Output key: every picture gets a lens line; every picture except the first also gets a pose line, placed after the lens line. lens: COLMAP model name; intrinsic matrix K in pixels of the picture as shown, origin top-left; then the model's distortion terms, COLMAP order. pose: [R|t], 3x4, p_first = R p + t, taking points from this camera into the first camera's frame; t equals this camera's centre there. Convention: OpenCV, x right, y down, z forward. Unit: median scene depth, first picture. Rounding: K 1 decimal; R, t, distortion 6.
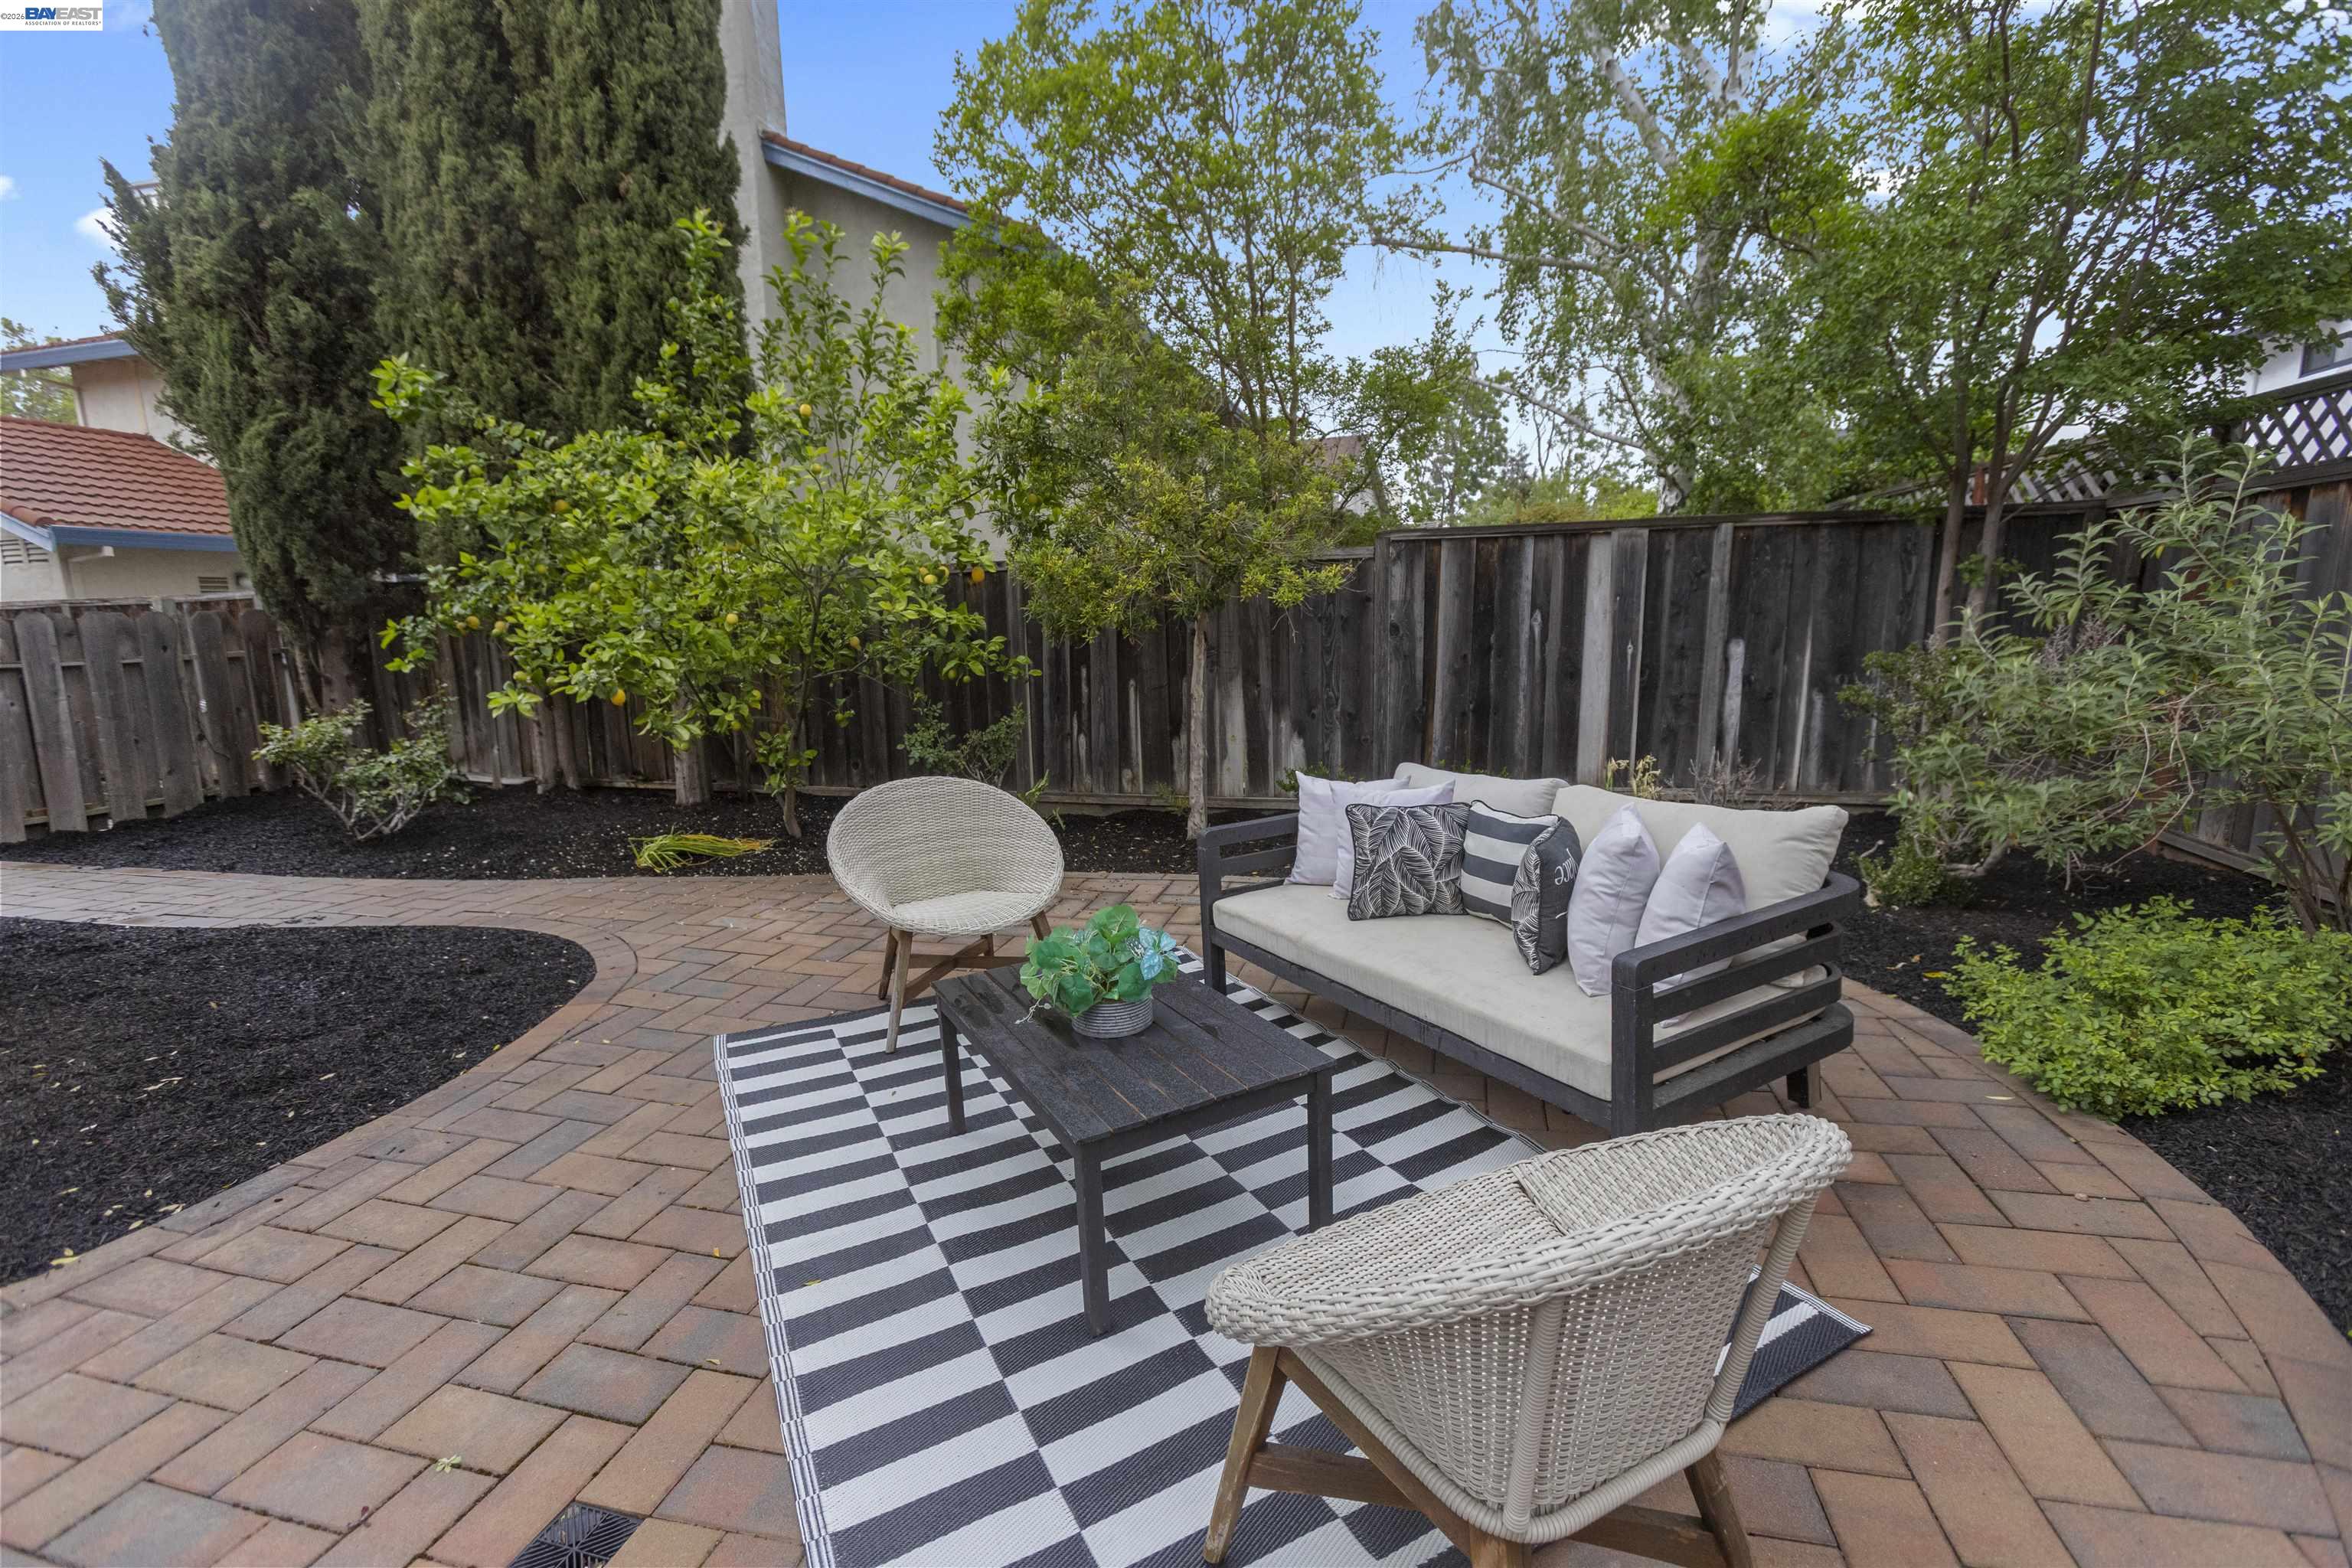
lens RADIAL K [[1048.6, 0, 1184.8], [0, 1048.6, 785.2], [0, 0, 1]] dist [-0.004374, -0.000229]
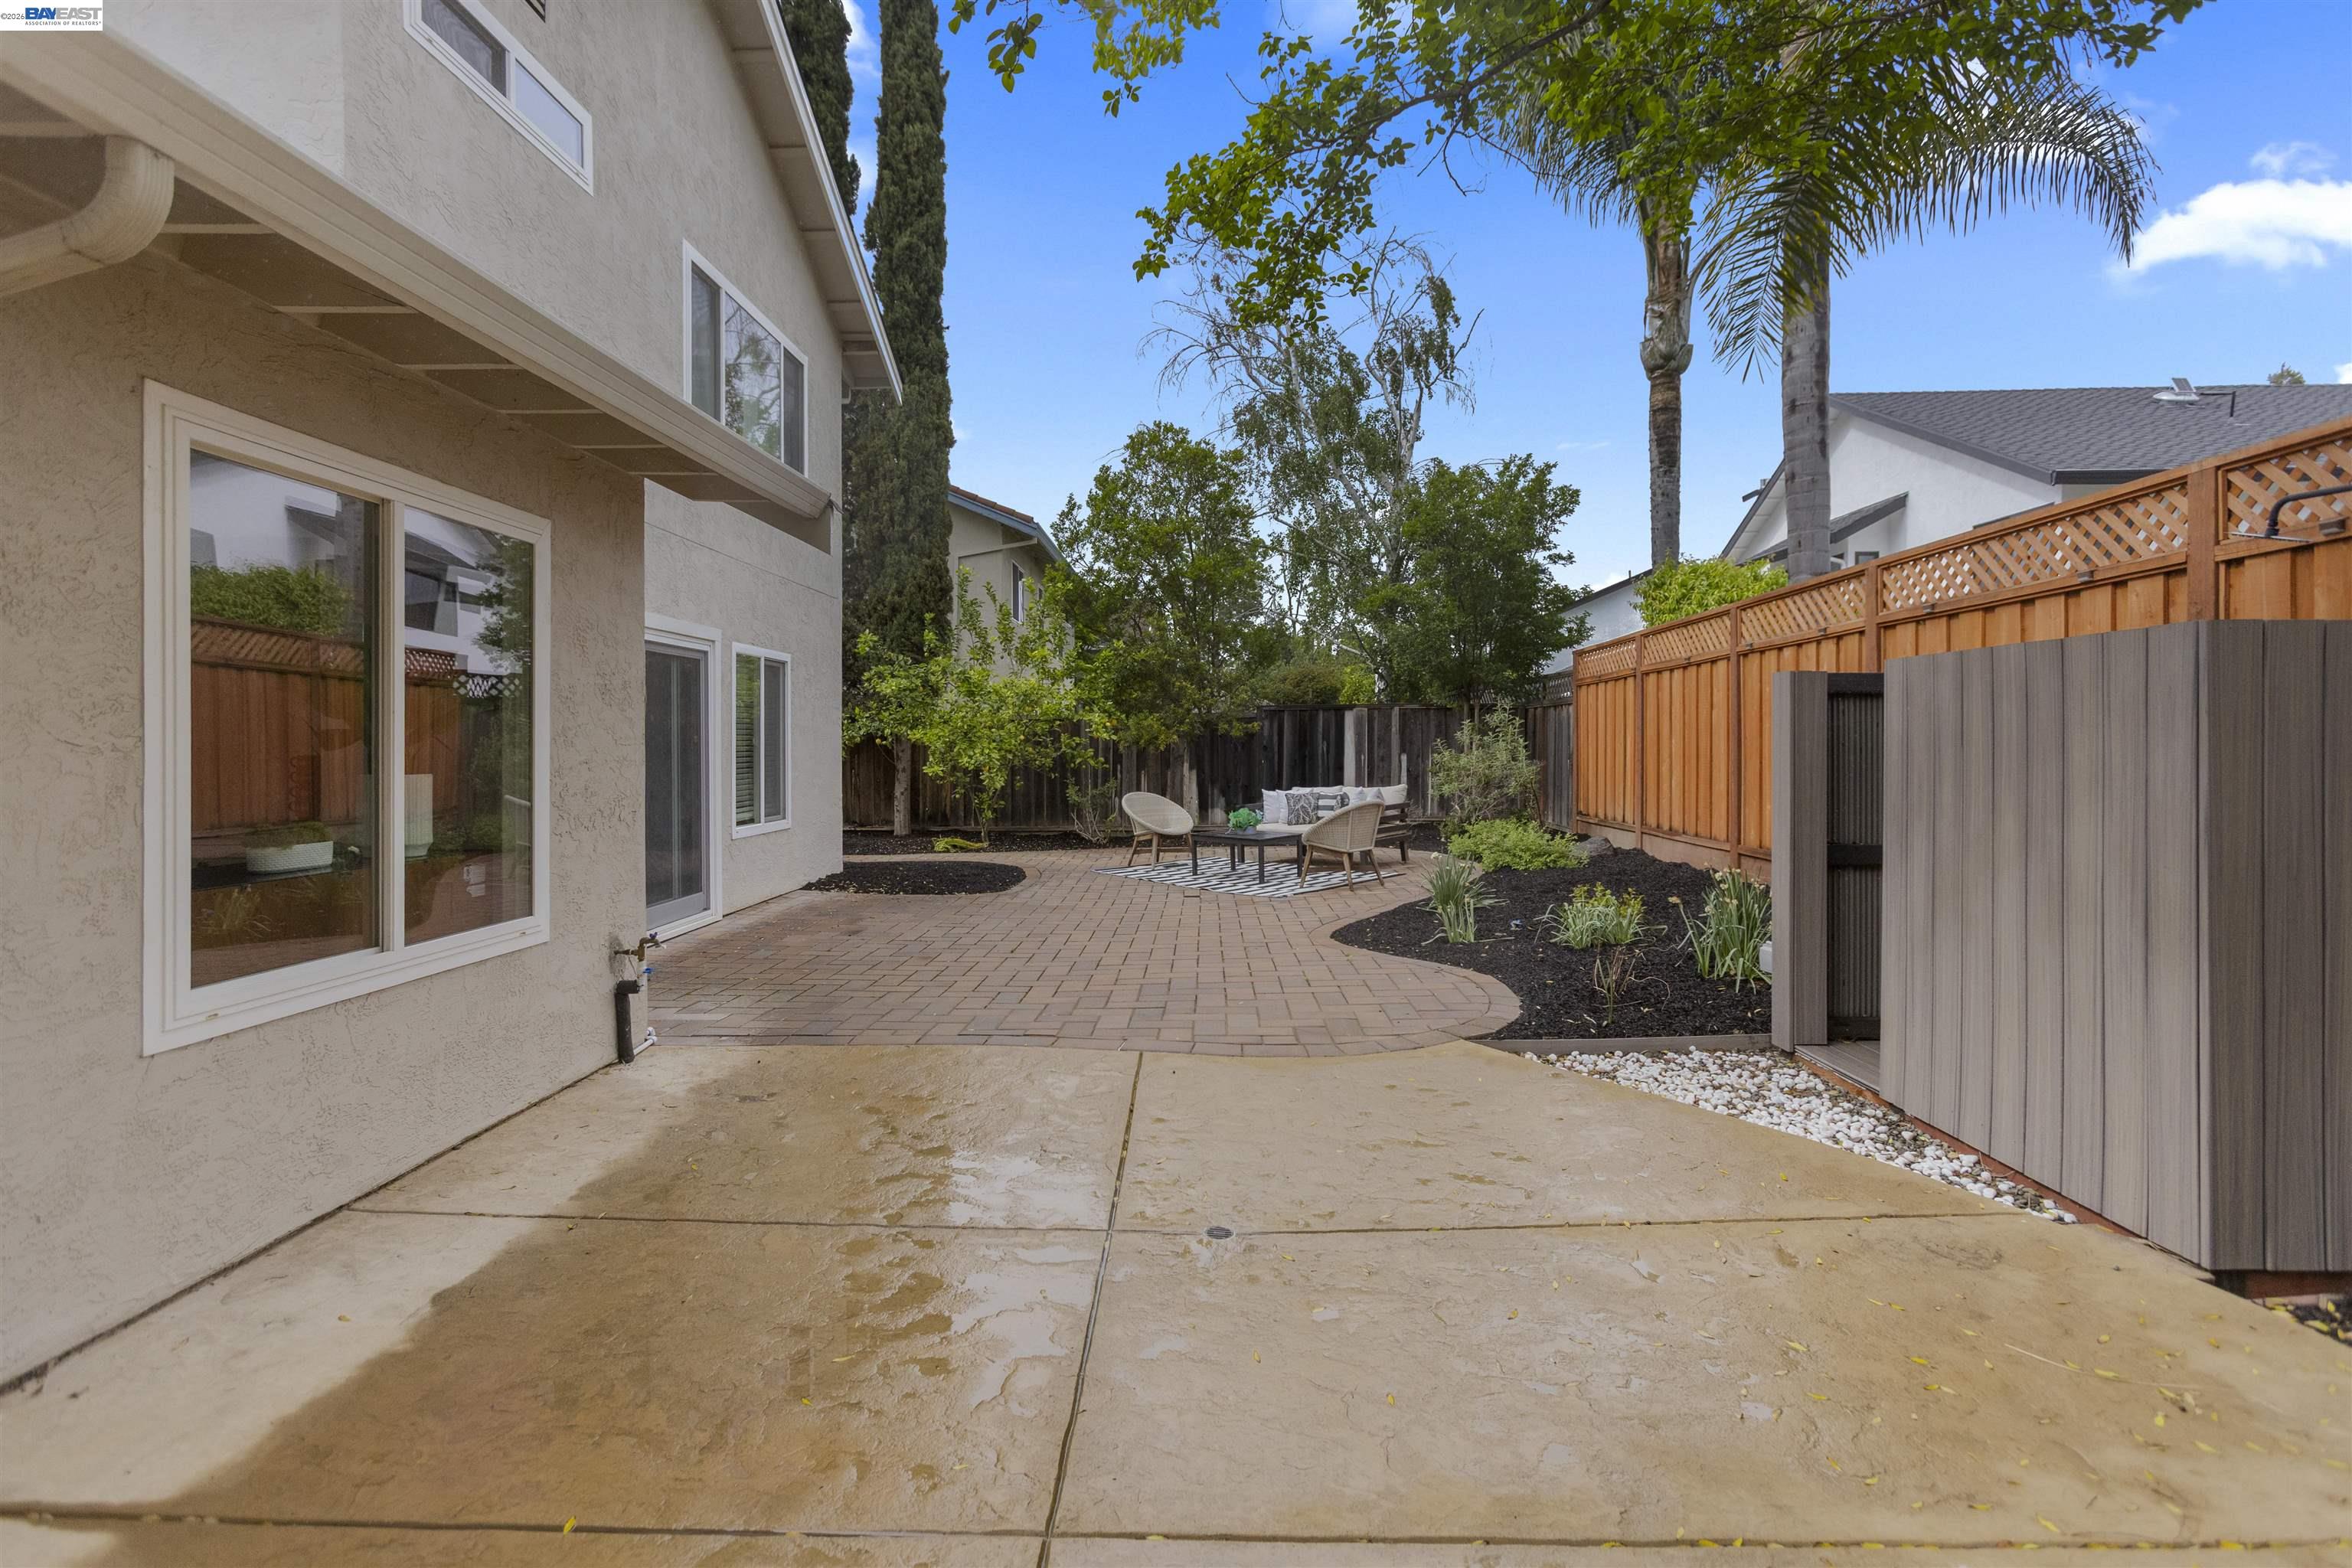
lens RADIAL K [[1122.4, 0, 1187.5], [0, 1122.4, 795.0], [0, 0, 1]] dist [0.000342, 0.001067]
pose [[0.973239, 0.002693, 0.229782, -0.544087], [0.024872, 0.992823, -0.116982, 0.242140], [-0.228447, 0.119566, 0.966186, -1.353337]]
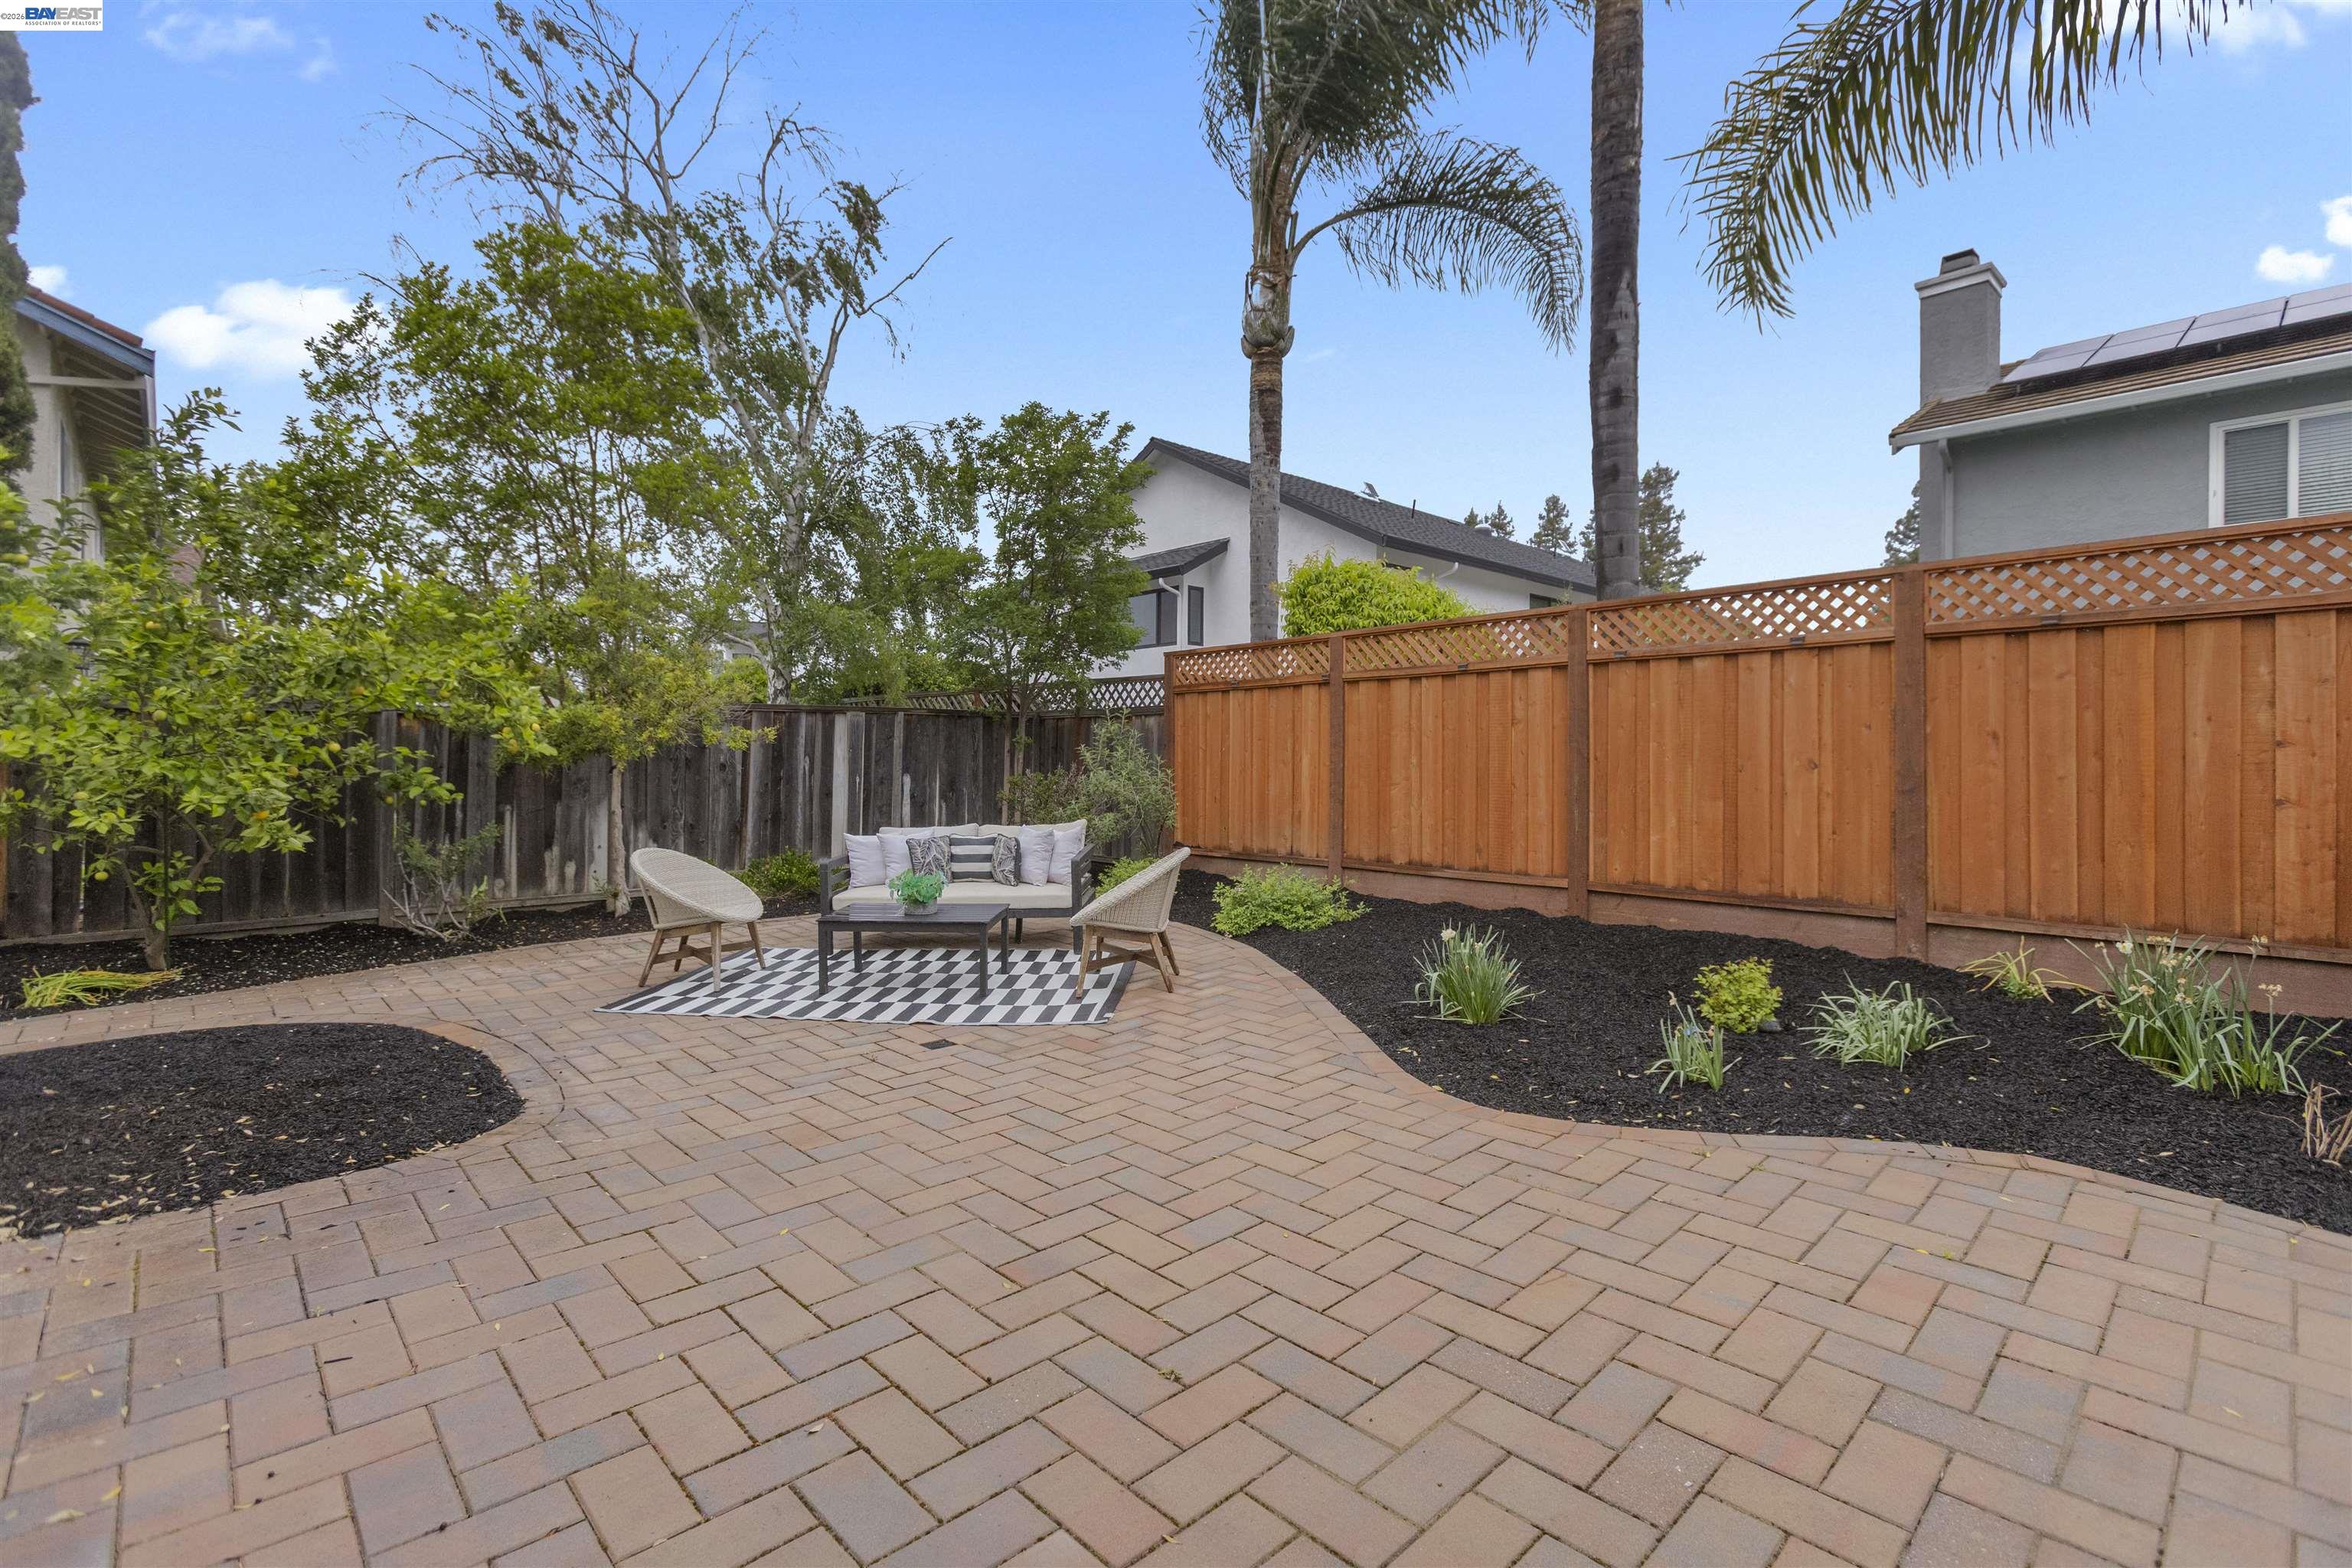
lens RADIAL K [[1048.6, 0, 1184.8], [0, 1048.6, 785.2], [0, 0, 1]] dist [-0.004374, -0.000229]
pose [[0.530326, -0.003866, 0.847785, -0.760431], [0.126421, 0.989170, -0.074571, 0.078086], [-0.838315, 0.146725, 0.525071, -0.368122]]
